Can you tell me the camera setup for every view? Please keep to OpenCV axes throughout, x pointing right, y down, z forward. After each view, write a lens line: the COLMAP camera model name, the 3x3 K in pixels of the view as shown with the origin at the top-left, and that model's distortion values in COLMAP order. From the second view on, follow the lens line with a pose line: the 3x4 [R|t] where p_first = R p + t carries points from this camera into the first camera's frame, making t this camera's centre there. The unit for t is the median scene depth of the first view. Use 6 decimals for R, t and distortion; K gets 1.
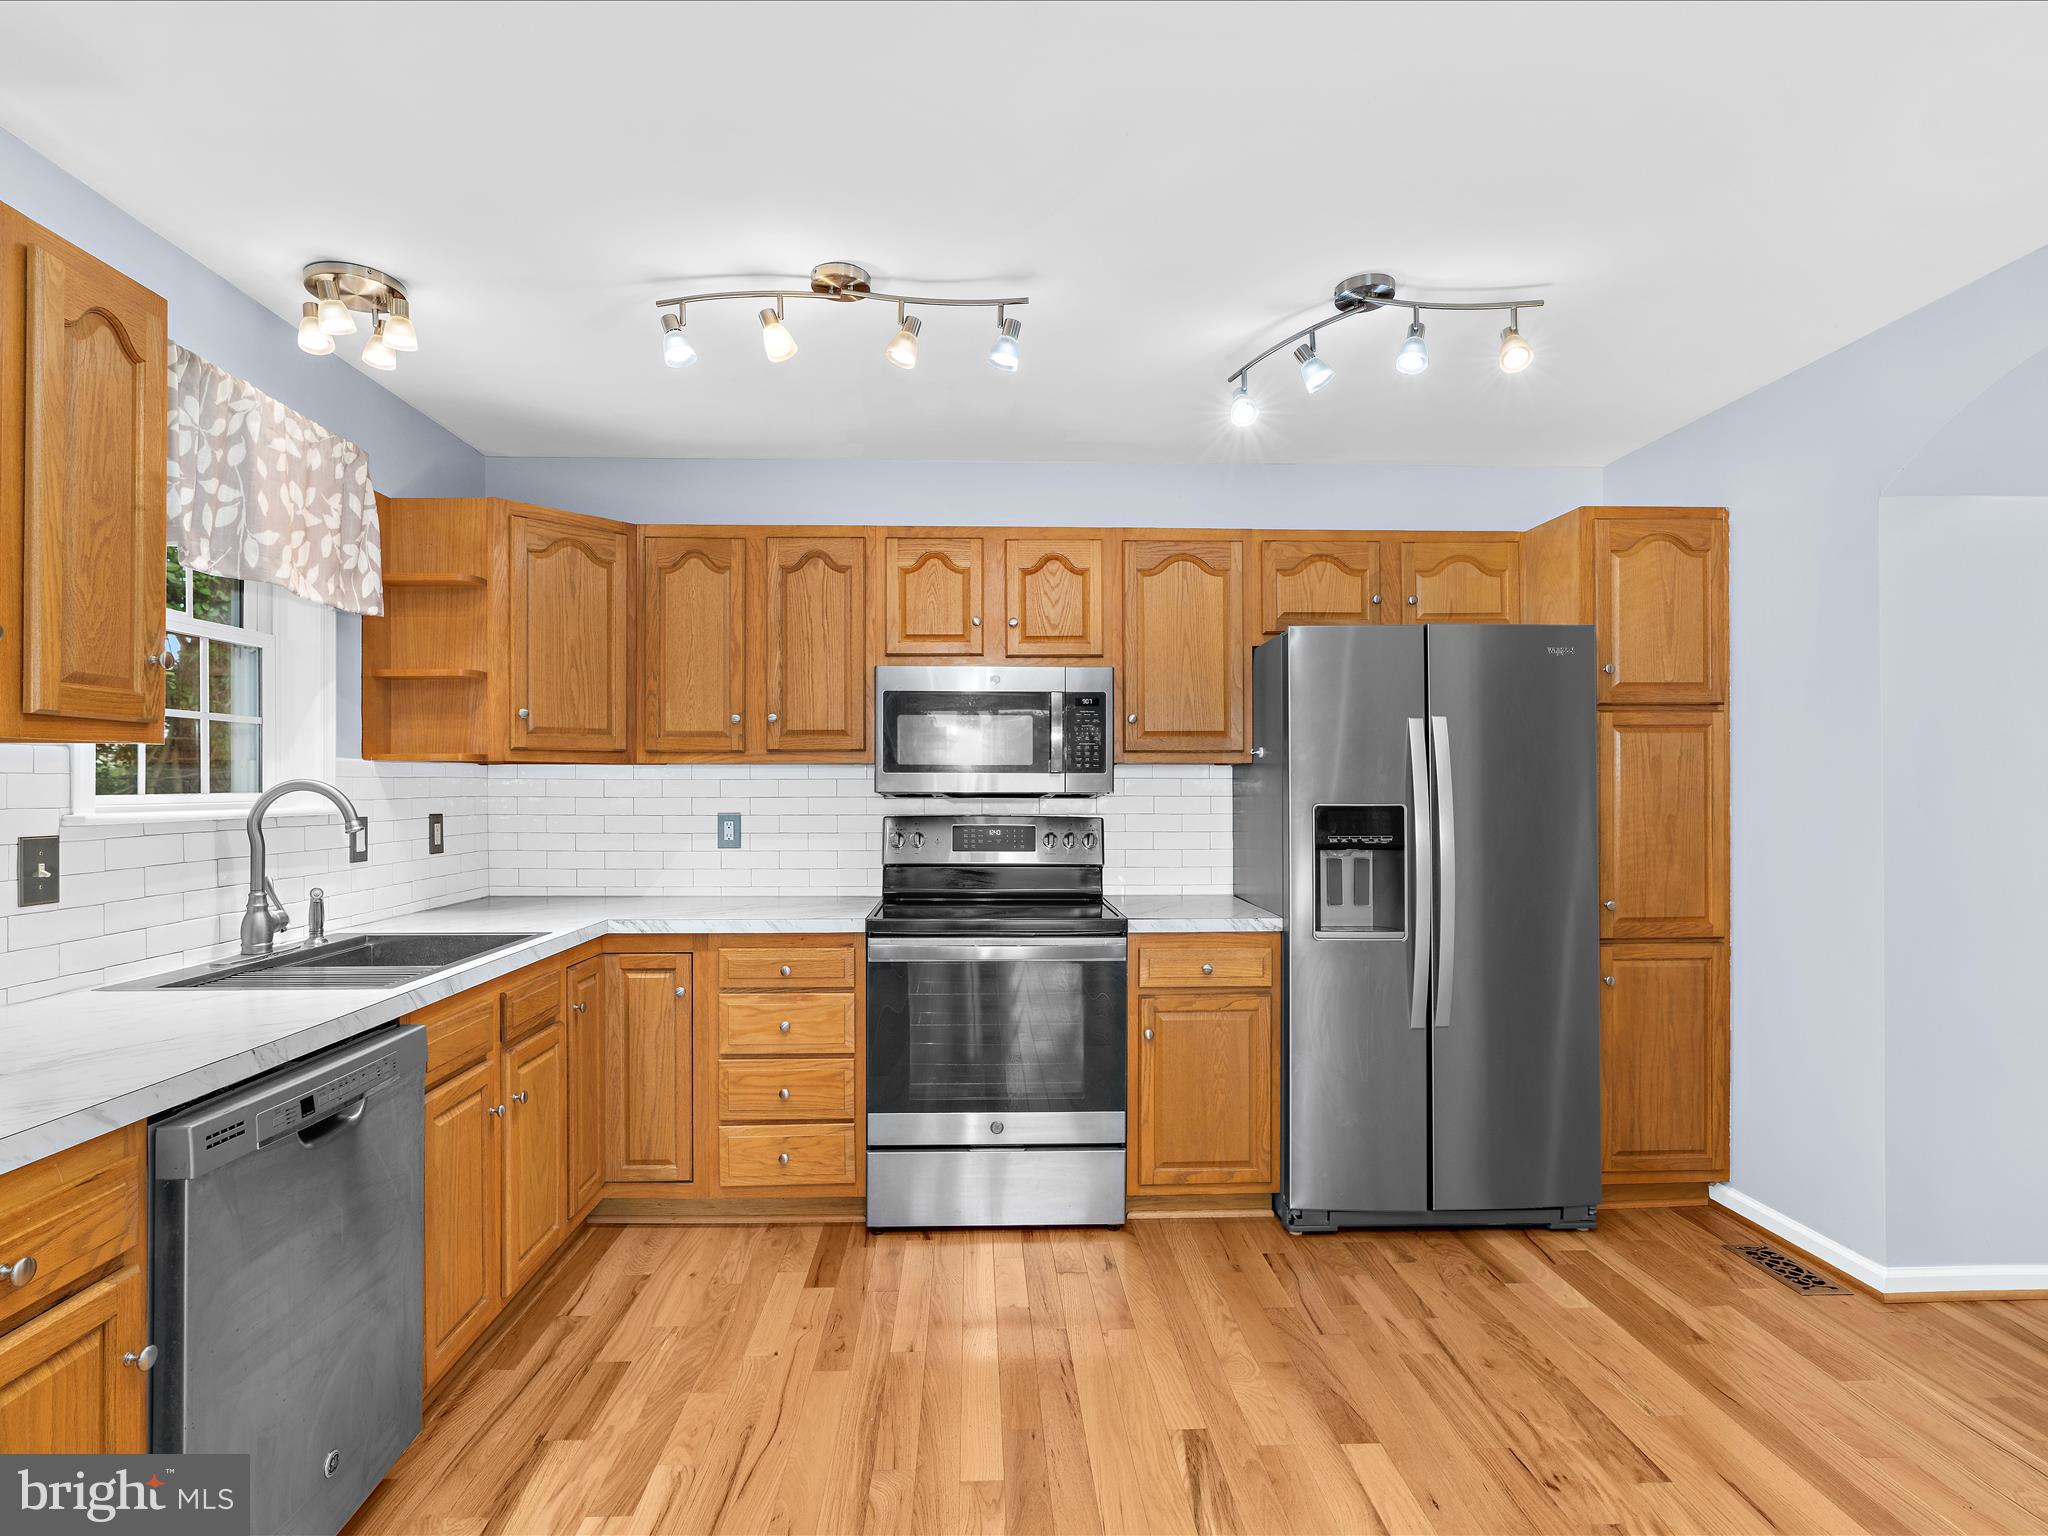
lens RADIAL K [[1038.5, 0, 1011.5], [0, 1038.5, 783.8], [0, 0, 1]] dist [-0.011987, 0.005526]
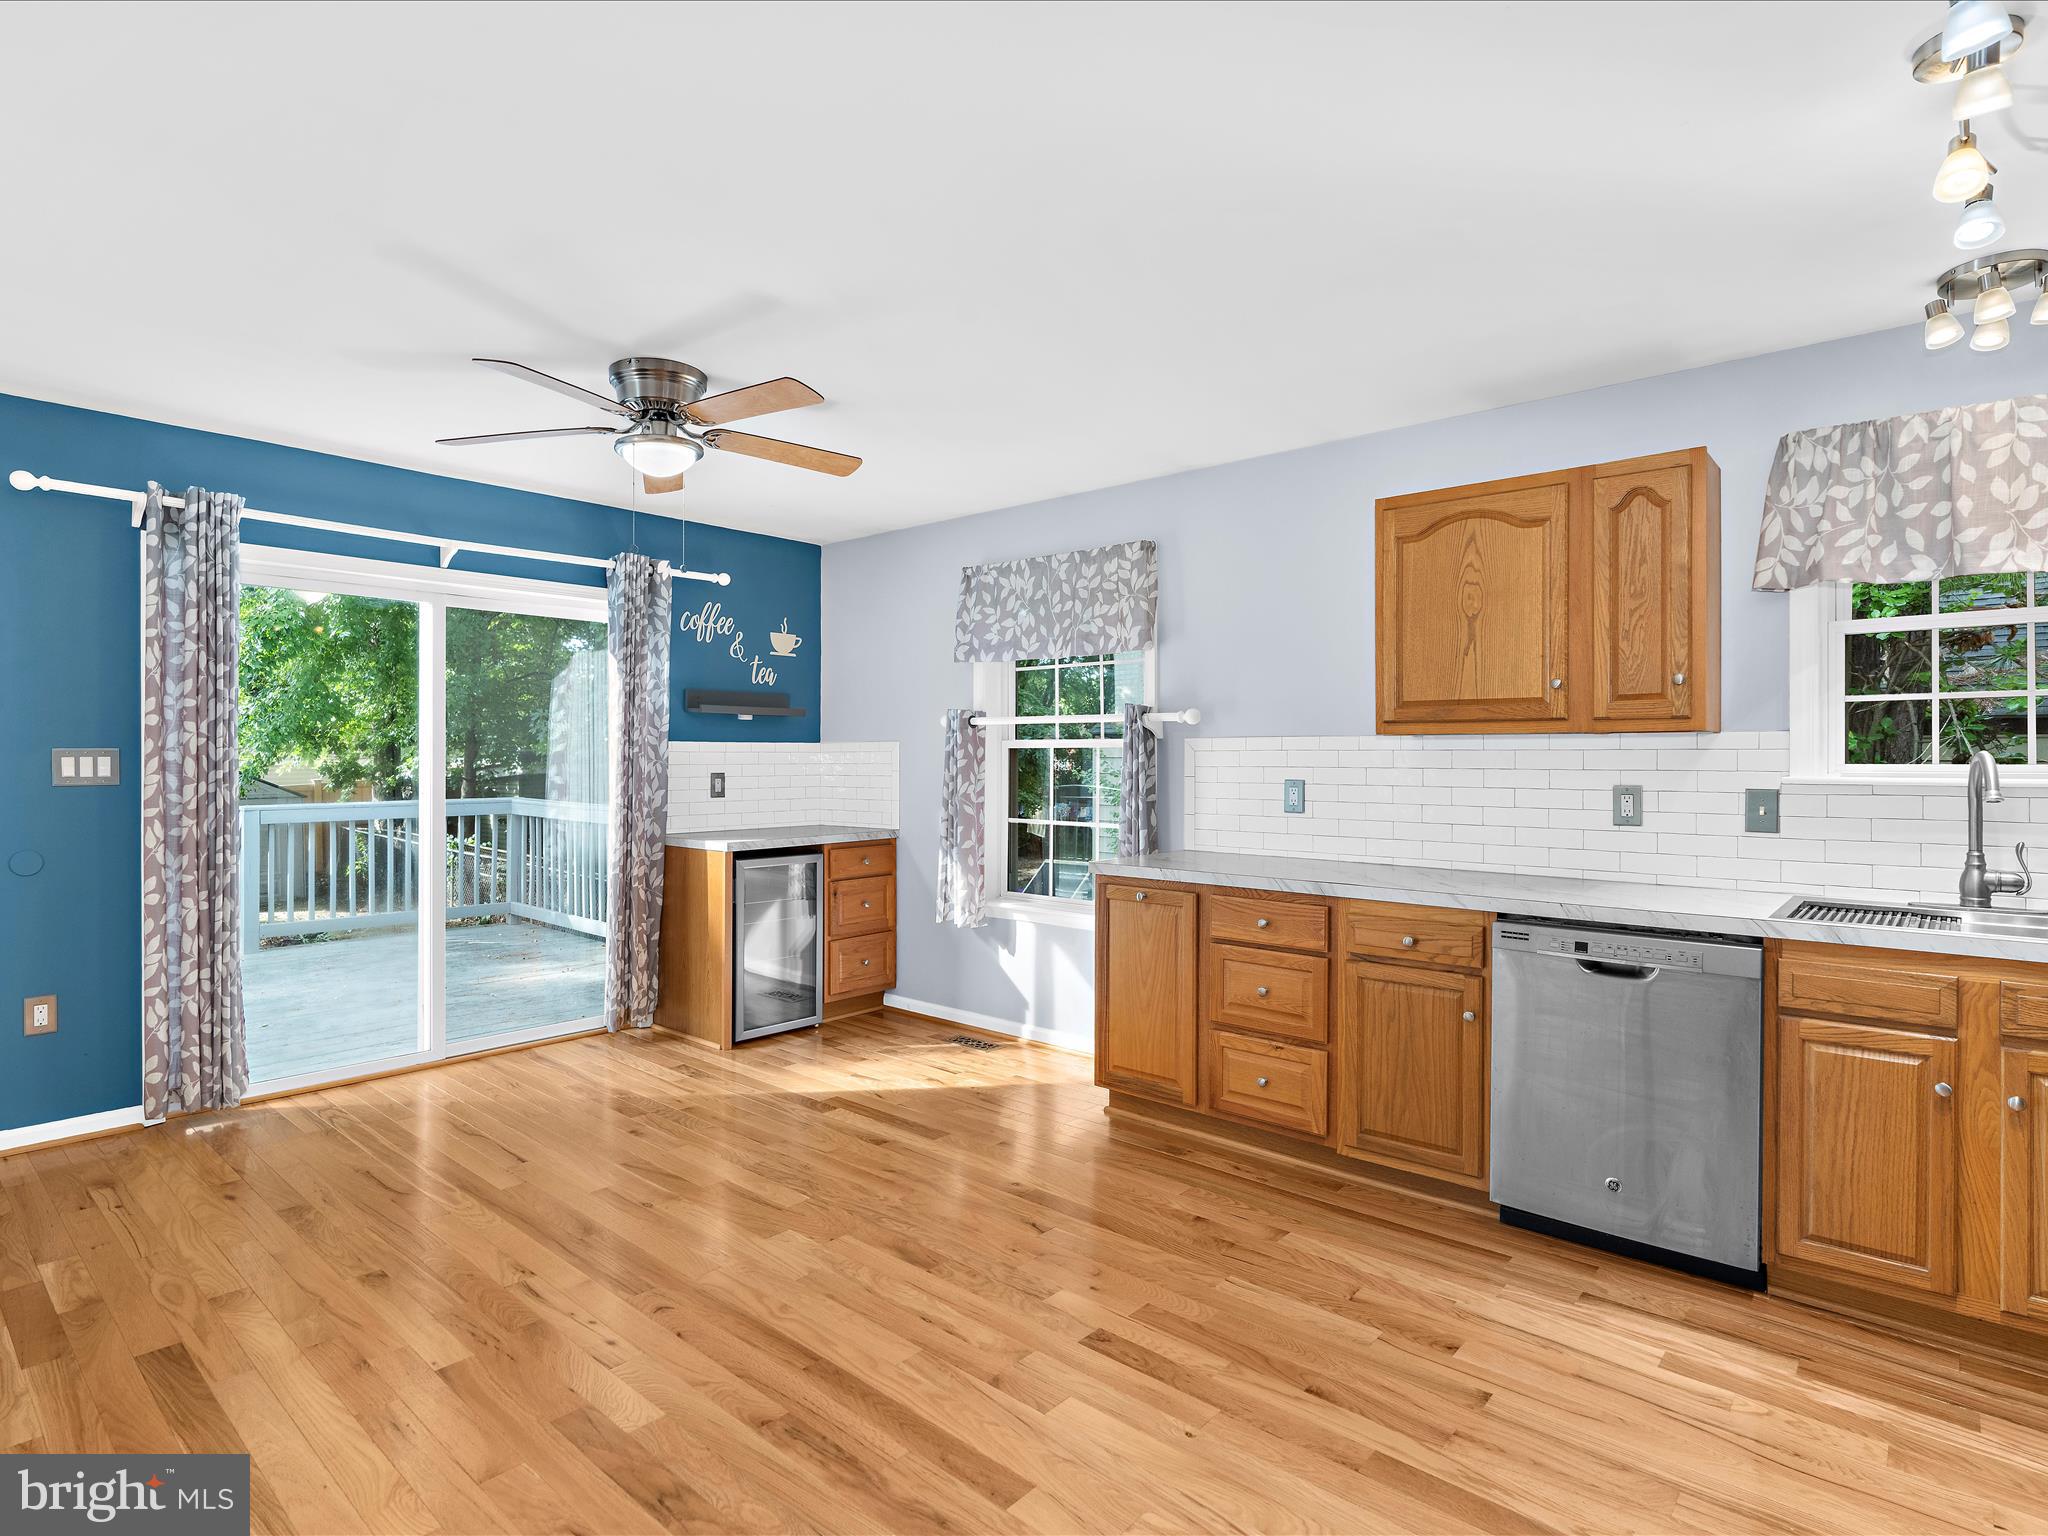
lens RADIAL K [[1079.0, 0, 1014.1], [0, 1079.0, 761.8], [0, 0, 1]] dist [-0.006356, 0.005426]
pose [[-0.688123, 0.001793, -0.725592, 0.624579], [0.000361, 0.999998, 0.002128, 0.002881], [0.725594, 0.001202, -0.688122, 0.783259]]
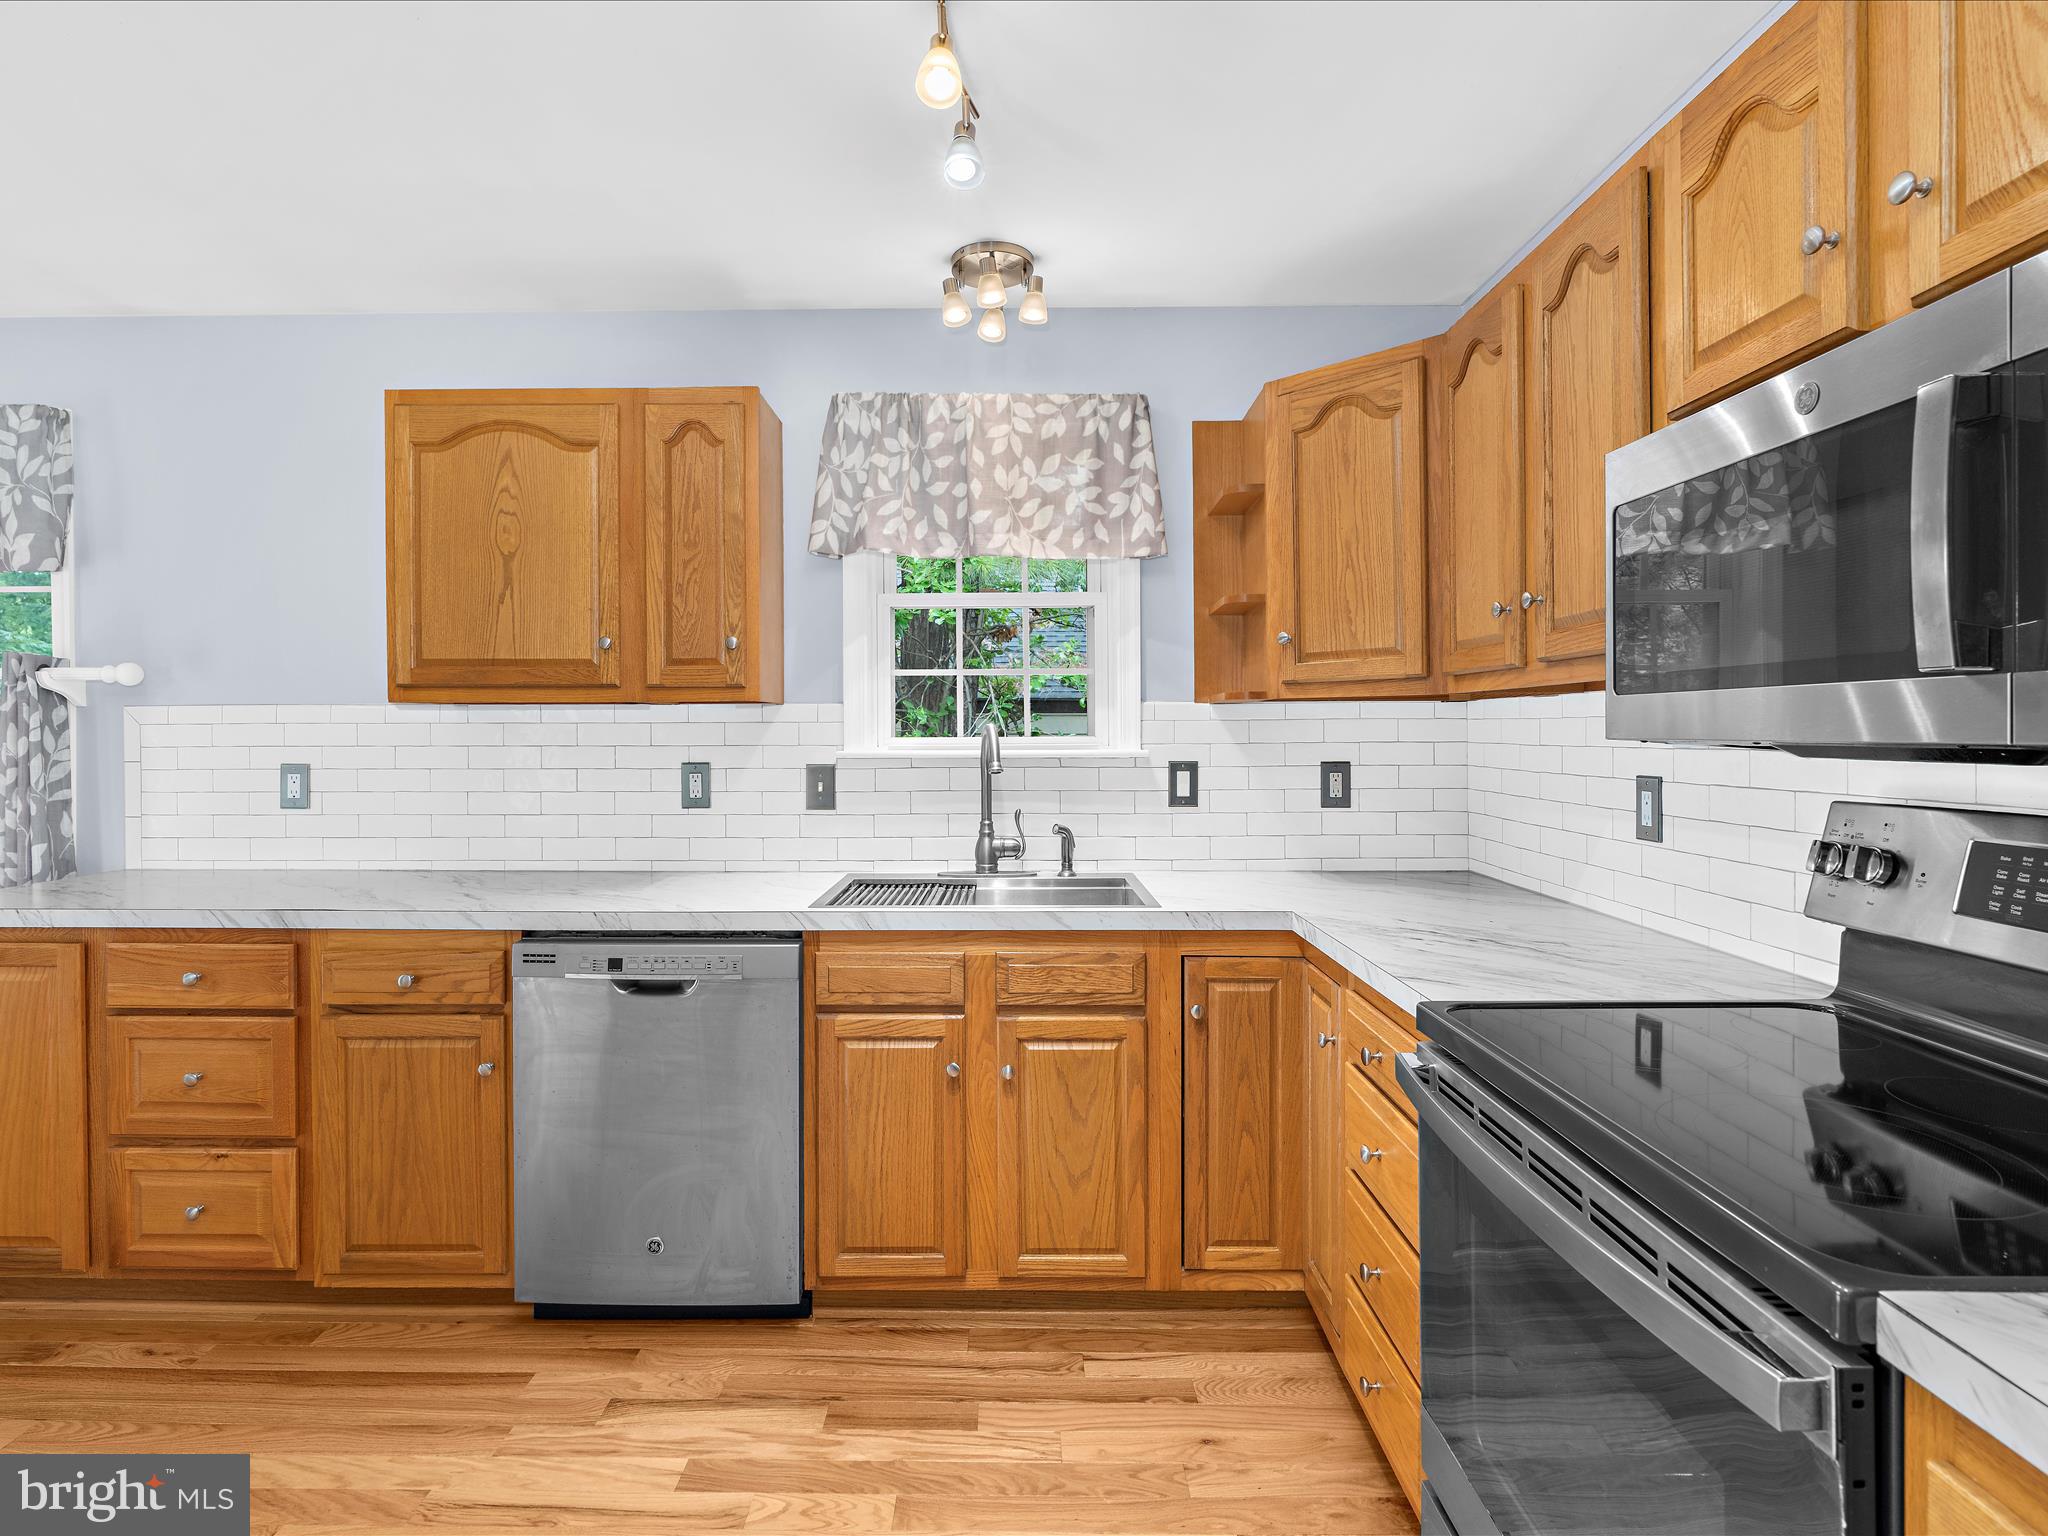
lens RADIAL K [[1067.7, 0, 1008.2], [0, 1067.7, 742.0], [0, 0, 1]] dist [0.000676, 0.000673]
pose [[-0.045820, 0.008810, -0.998911, 0.358918], [0.005676, 0.999947, 0.008558, 0.003861], [0.998934, -0.005278, -0.045867, 0.808497]]
